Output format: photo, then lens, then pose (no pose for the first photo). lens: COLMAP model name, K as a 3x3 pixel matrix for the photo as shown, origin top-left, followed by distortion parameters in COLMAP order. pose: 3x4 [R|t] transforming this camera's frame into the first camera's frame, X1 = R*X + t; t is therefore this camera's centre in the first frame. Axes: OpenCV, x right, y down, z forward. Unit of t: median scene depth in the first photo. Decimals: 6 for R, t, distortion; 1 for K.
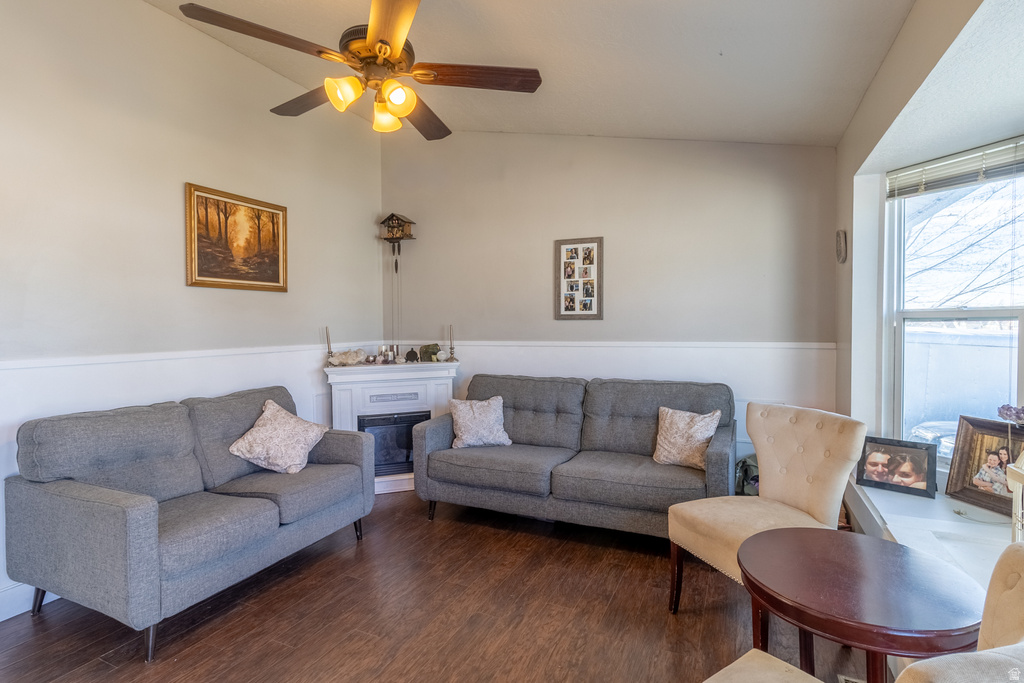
lens RADIAL K [[494.5, 0, 513.8], [0, 494.5, 337.6], [0, 0, 1]] dist [0.004920, 0.000389]
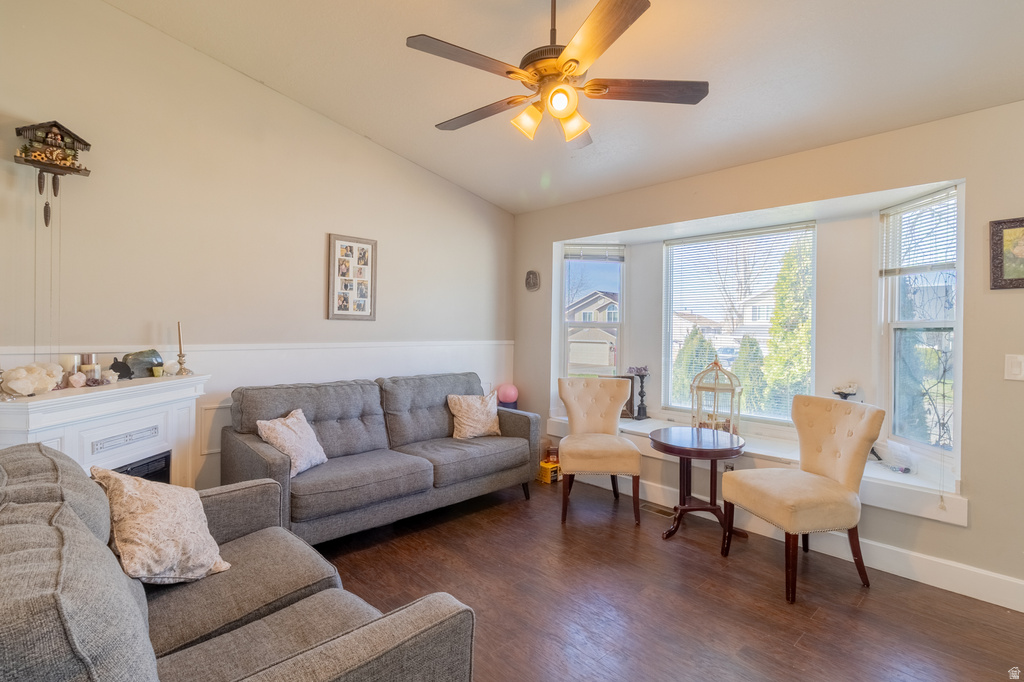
lens RADIAL K [[494.5, 0, 514.1], [0, 494.5, 337.6], [0, 0, 1]] dist [0.004920, 0.000389]
pose [[0.371342, -0.004252, 0.928486, -0.659988], [0.007065, 0.999974, 0.001754, -0.001320], [-0.928469, 0.005908, 0.371362, 0.346600]]
